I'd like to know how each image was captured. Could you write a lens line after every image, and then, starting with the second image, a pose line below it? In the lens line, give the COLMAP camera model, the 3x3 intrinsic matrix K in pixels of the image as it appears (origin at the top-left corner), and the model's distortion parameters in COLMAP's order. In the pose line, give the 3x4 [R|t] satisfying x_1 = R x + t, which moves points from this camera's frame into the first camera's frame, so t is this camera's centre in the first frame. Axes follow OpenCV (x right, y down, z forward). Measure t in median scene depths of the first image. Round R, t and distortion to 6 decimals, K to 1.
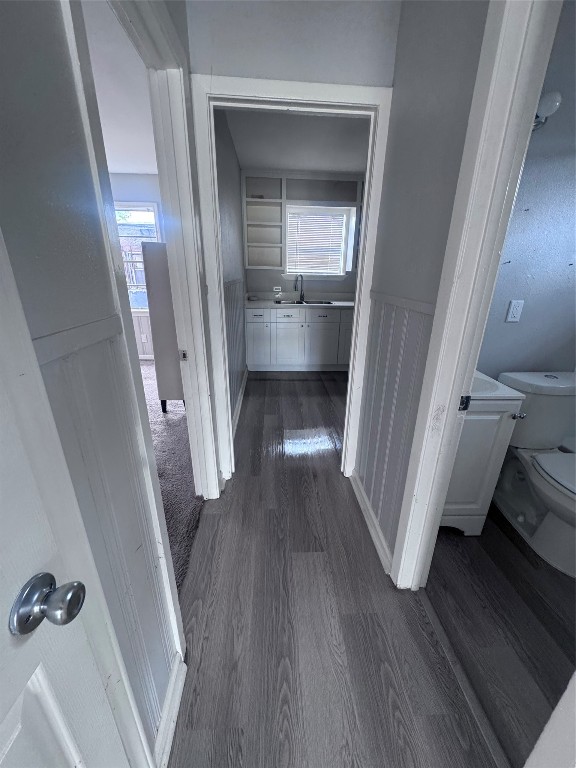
lens RADIAL K [[304.6, 0, 287.6], [0, 304.6, 381.9], [0, 0, 1]] dist [-0.001170, 0.000216]
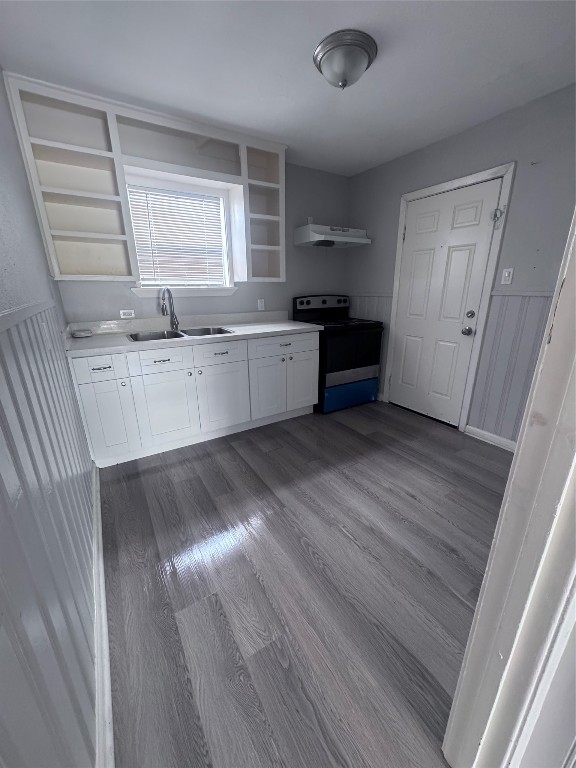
lens RADIAL K [[304.6, 0, 286.9], [0, 304.6, 382.5], [0, 0, 1]] dist [-0.001170, 0.000216]
pose [[0.875657, -0.169485, 0.452216, -0.054907], [0.186269, 0.982470, 0.007532, -0.130481], [-0.445566, 0.077638, 0.891876, 0.370735]]
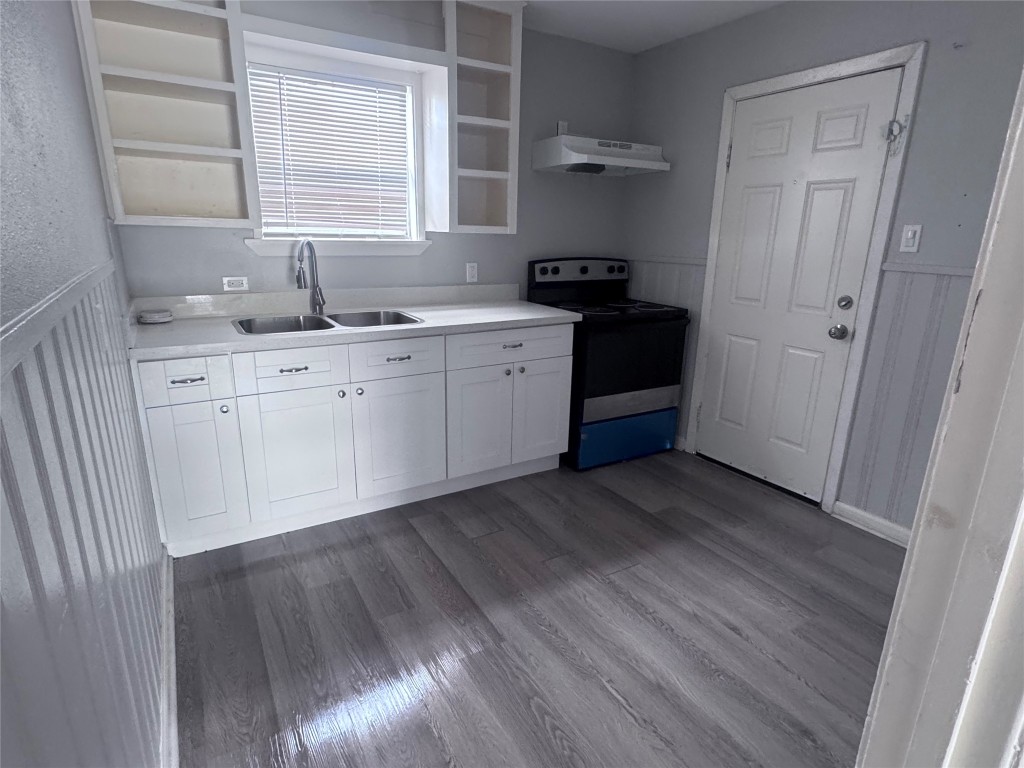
lens RADIAL K [[555.2, 0, 505.9], [0, 555.2, 386.8], [0, 0, 1]] dist [-0.000544, -0.000427]
pose [[0.885139, -0.126355, 0.447842, -0.061490], [0.155481, 0.987422, -0.028706, -0.139273], [-0.438582, 0.095040, 0.893652, 0.359919]]
